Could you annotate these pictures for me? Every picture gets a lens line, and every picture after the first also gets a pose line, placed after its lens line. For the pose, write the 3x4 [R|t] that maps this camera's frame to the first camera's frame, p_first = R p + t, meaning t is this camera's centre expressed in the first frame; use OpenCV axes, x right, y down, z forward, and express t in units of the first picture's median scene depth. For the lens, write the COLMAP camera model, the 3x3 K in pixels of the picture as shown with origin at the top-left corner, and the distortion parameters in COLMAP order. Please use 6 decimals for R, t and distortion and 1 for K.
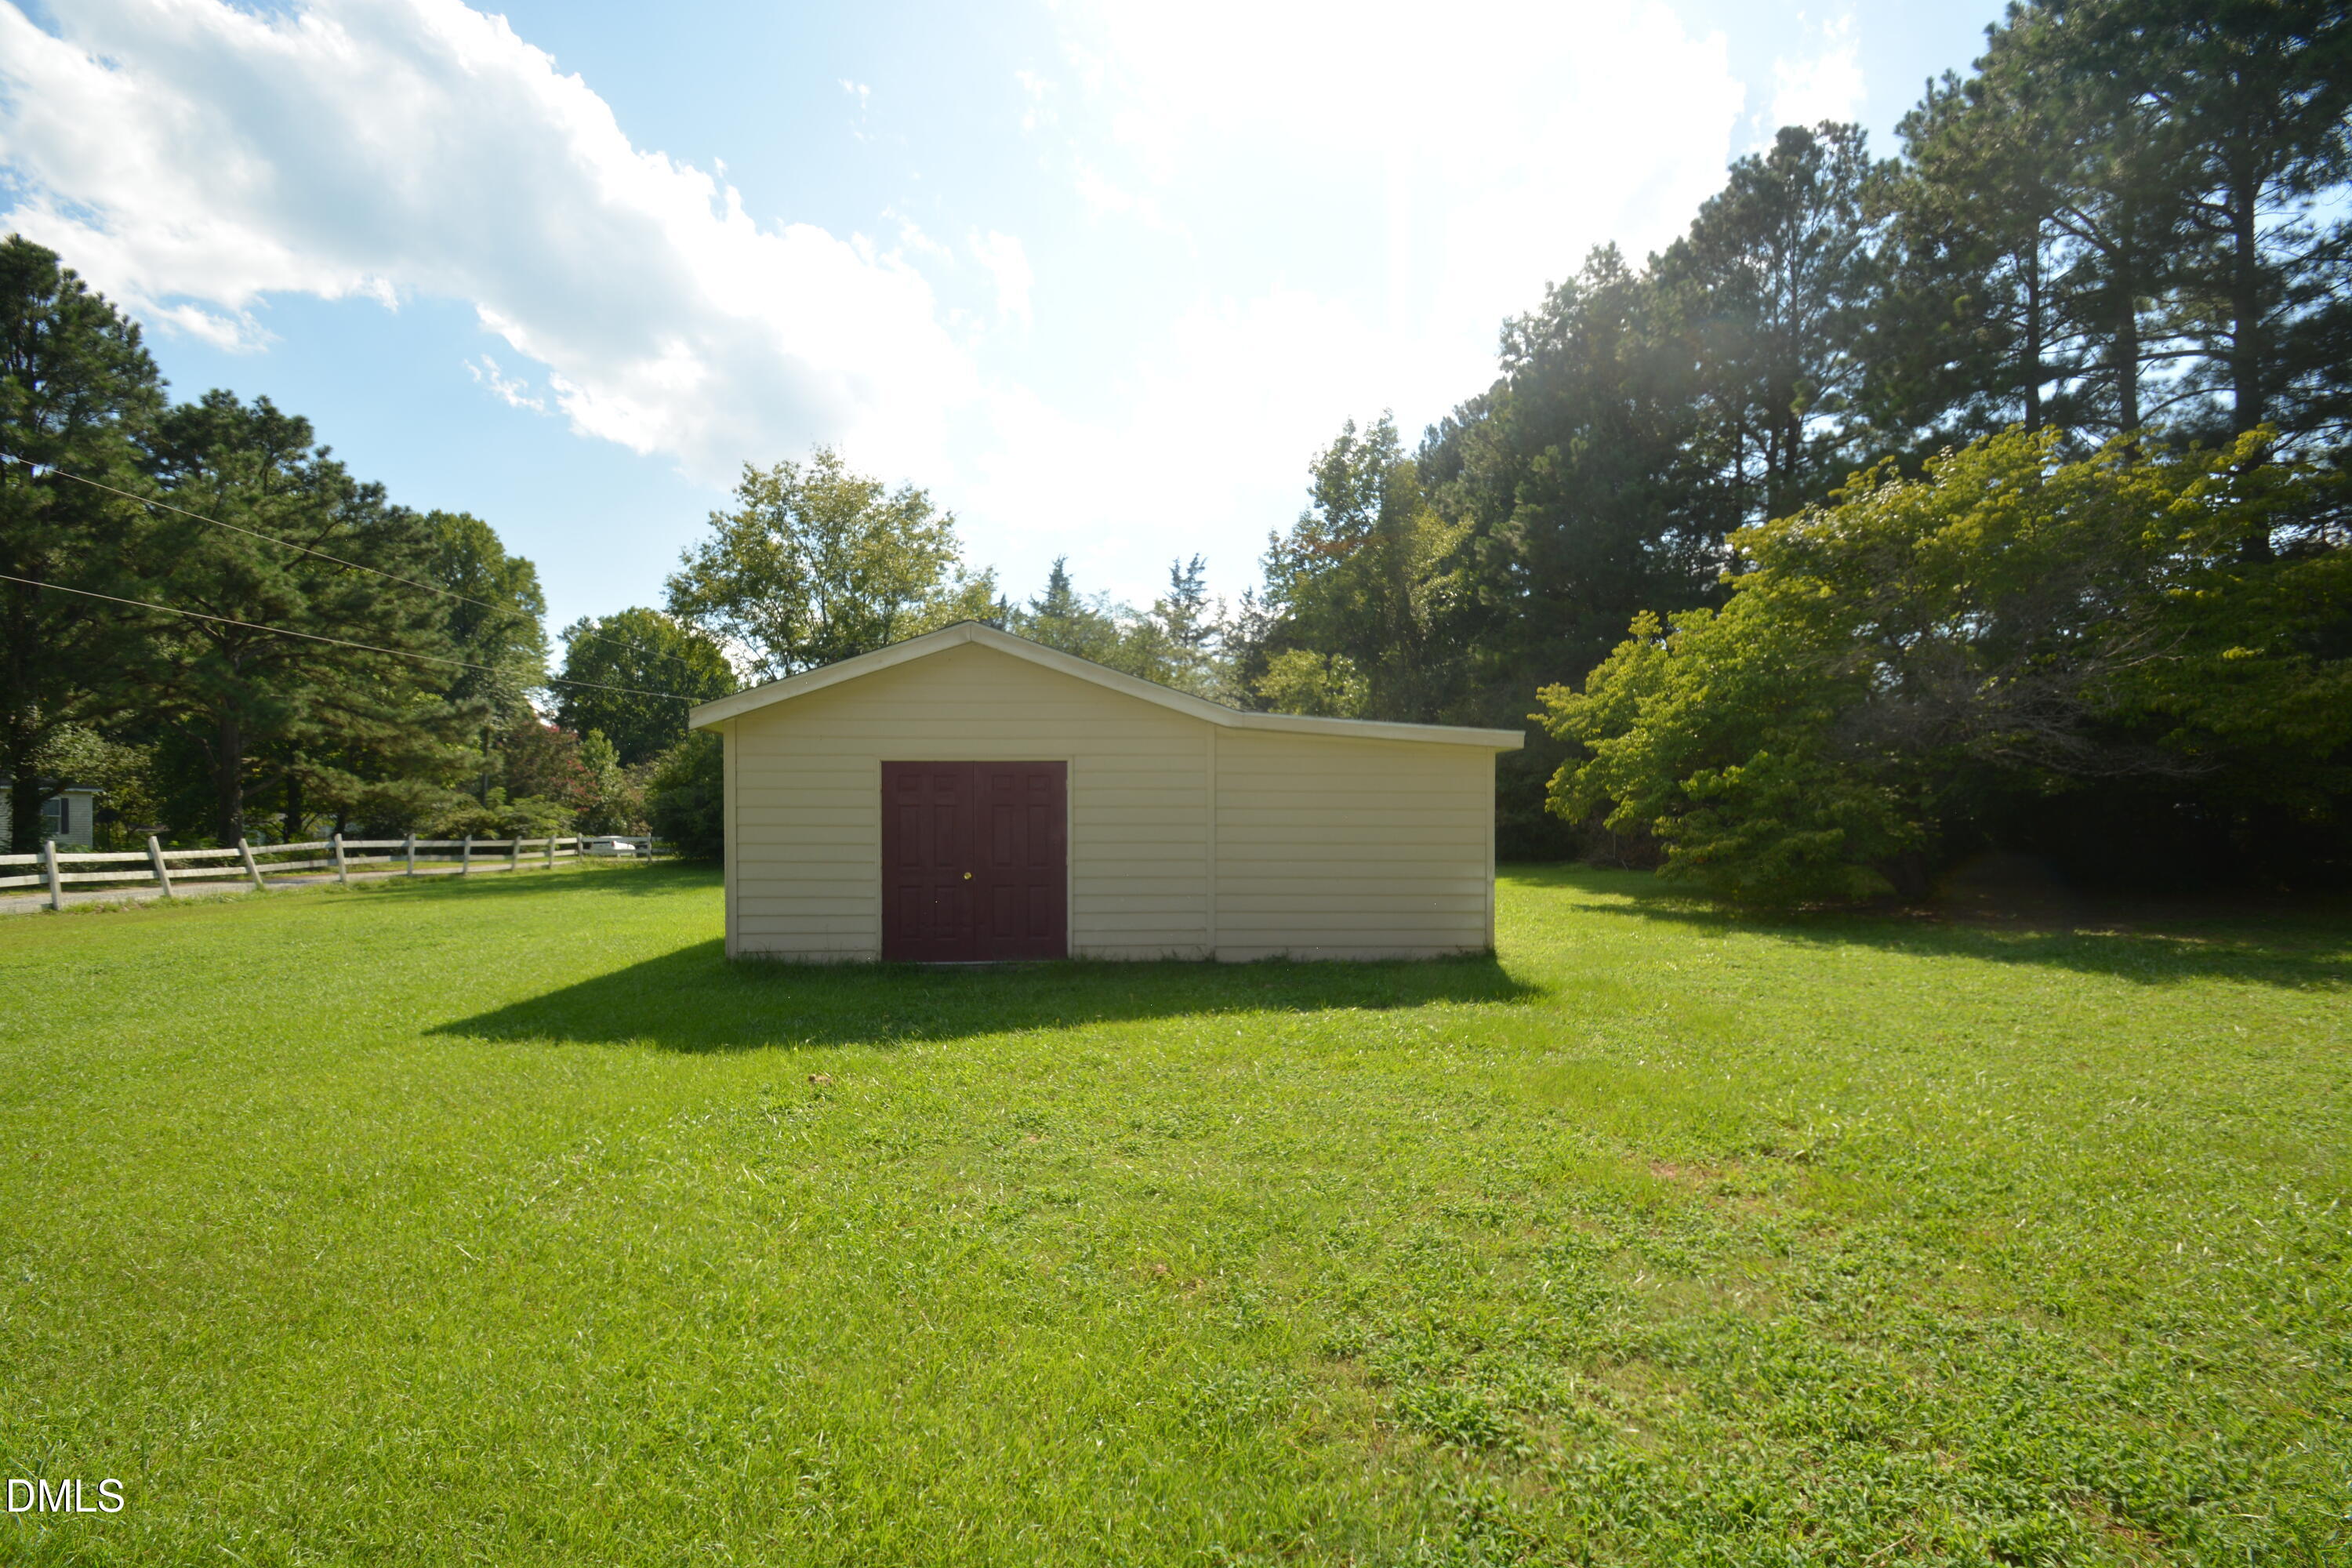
lens RADIAL K [[1020.6, 0, 1173.8], [0, 1020.6, 830.1], [0, 0, 1]] dist [0.012303, -0.015585]
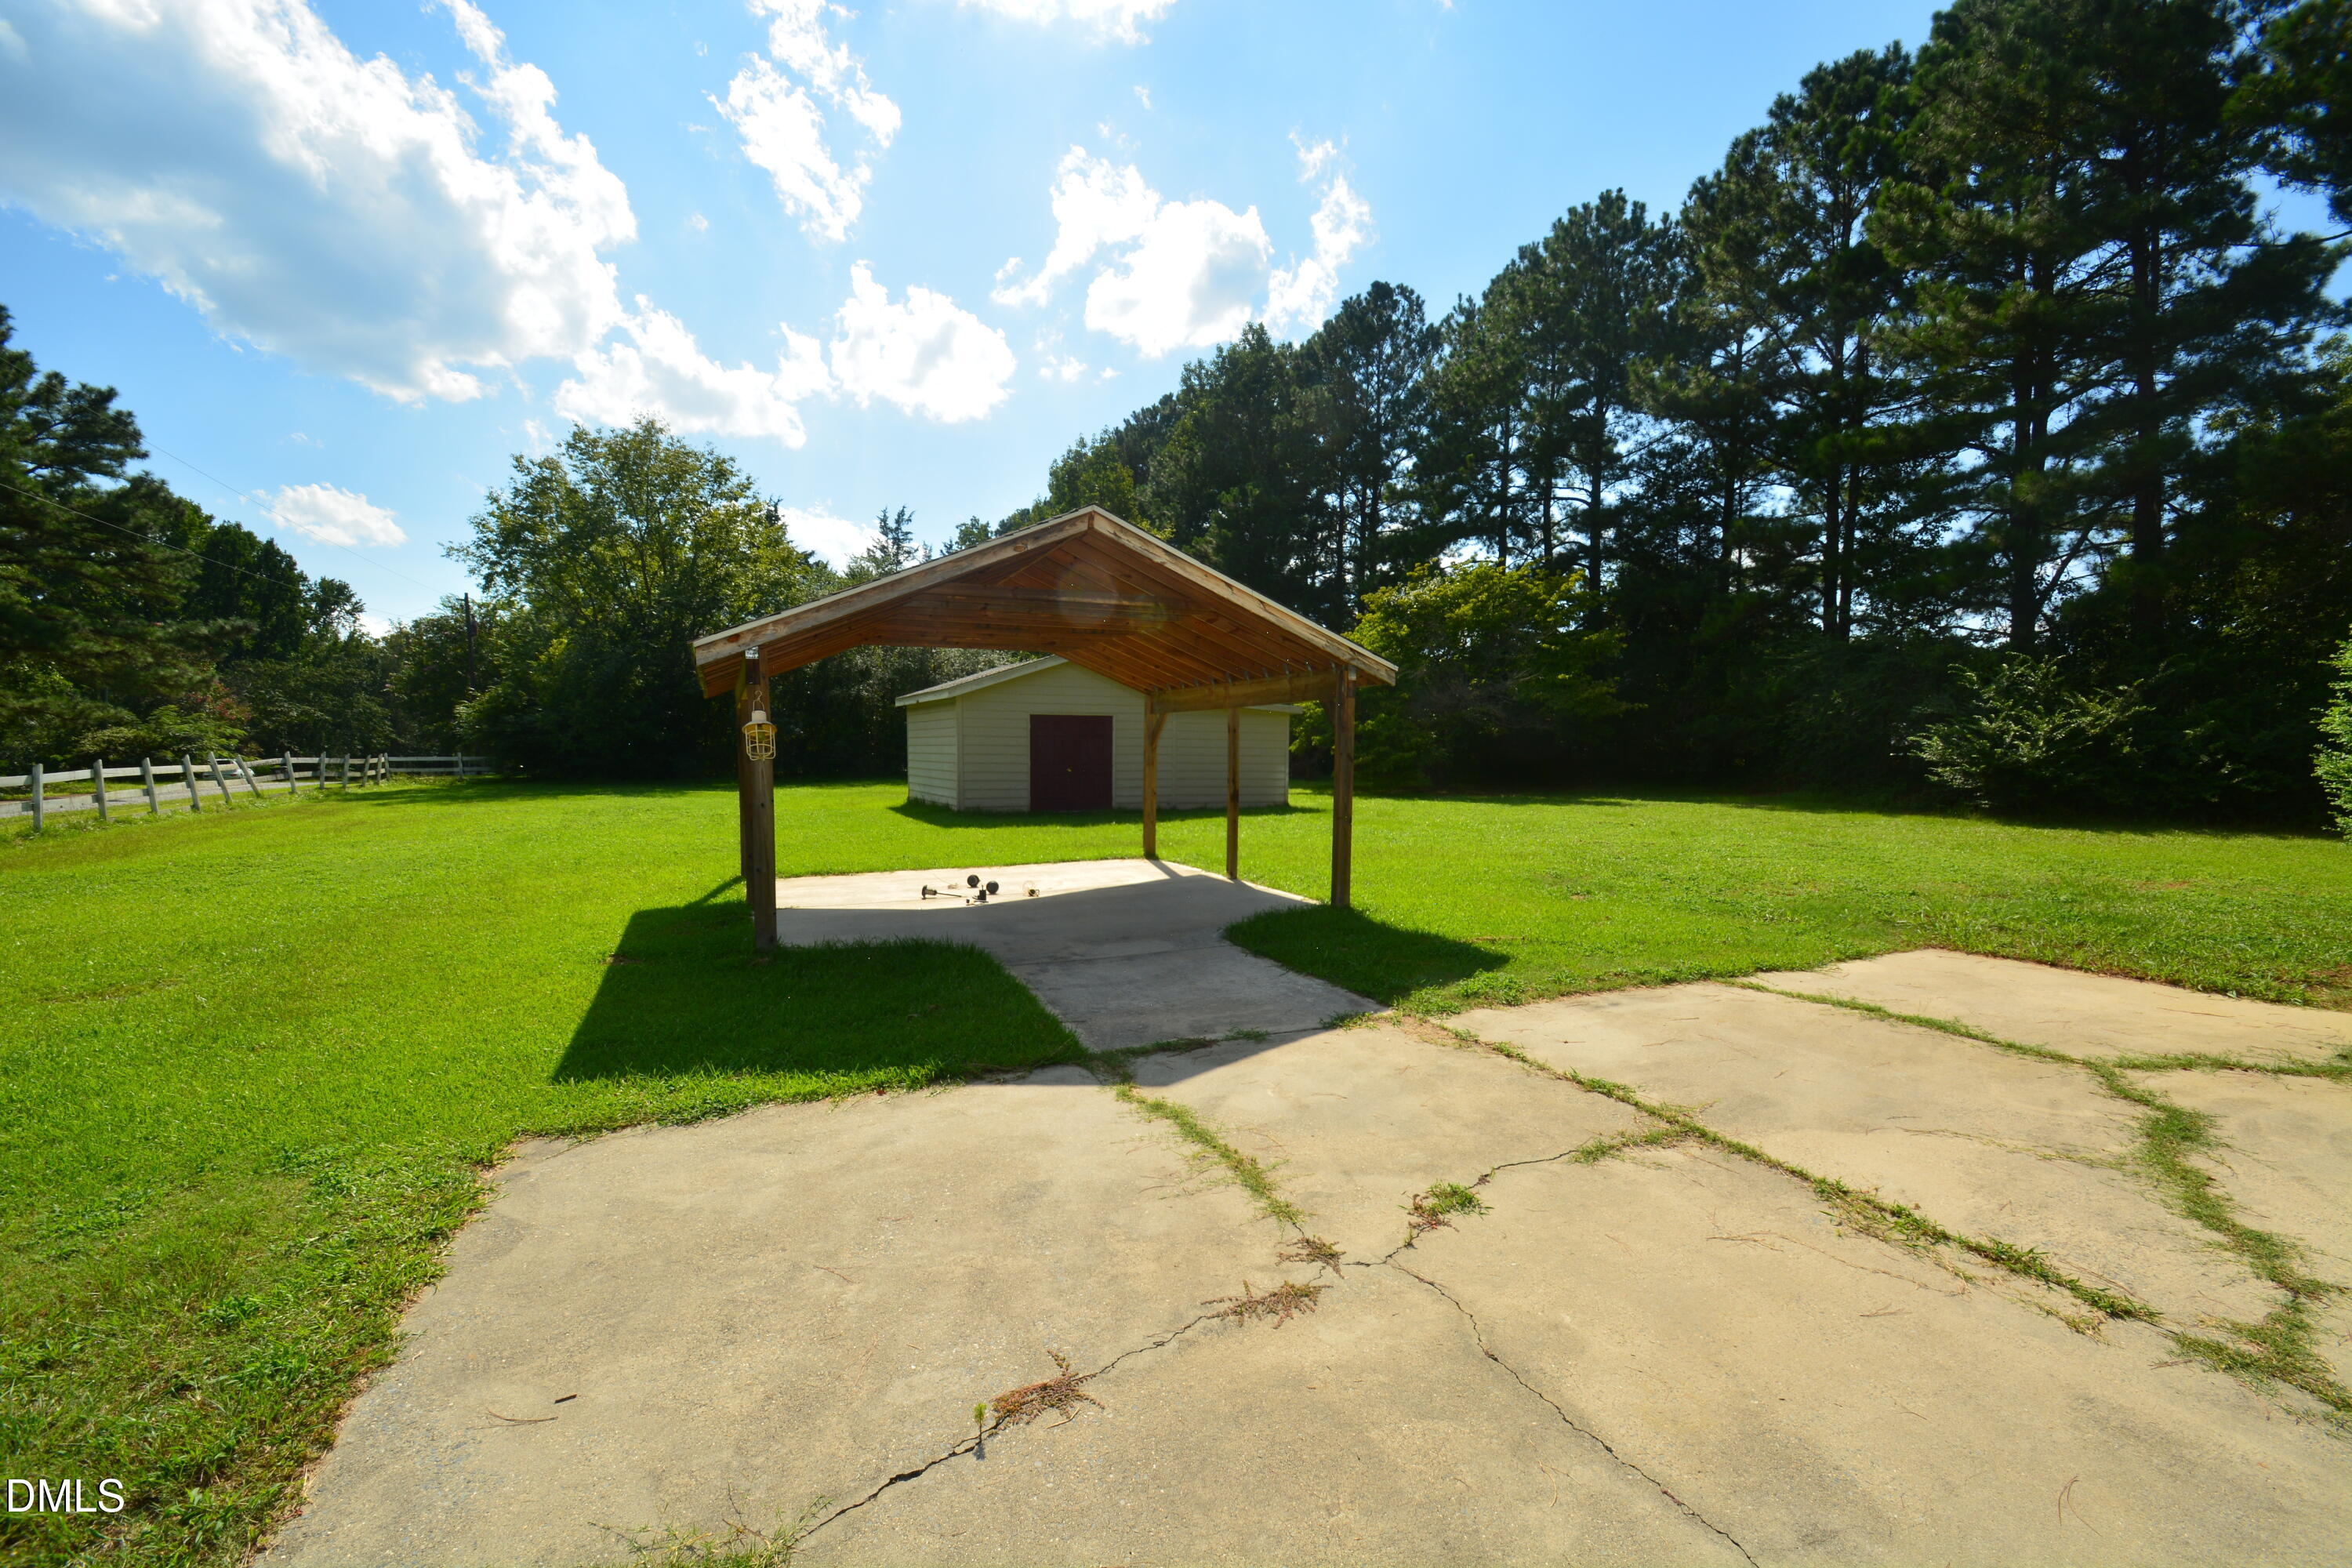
lens RADIAL K [[1020.6, 0, 1173.8], [0, 1020.6, 830.1], [0, 0, 1]] dist [0.012303, -0.015585]
pose [[0.928376, -0.022445, 0.370964, -0.211549], [-0.003385, 0.997622, 0.068833, 0.006210], [-0.371627, -0.065158, 0.926093, -0.277420]]
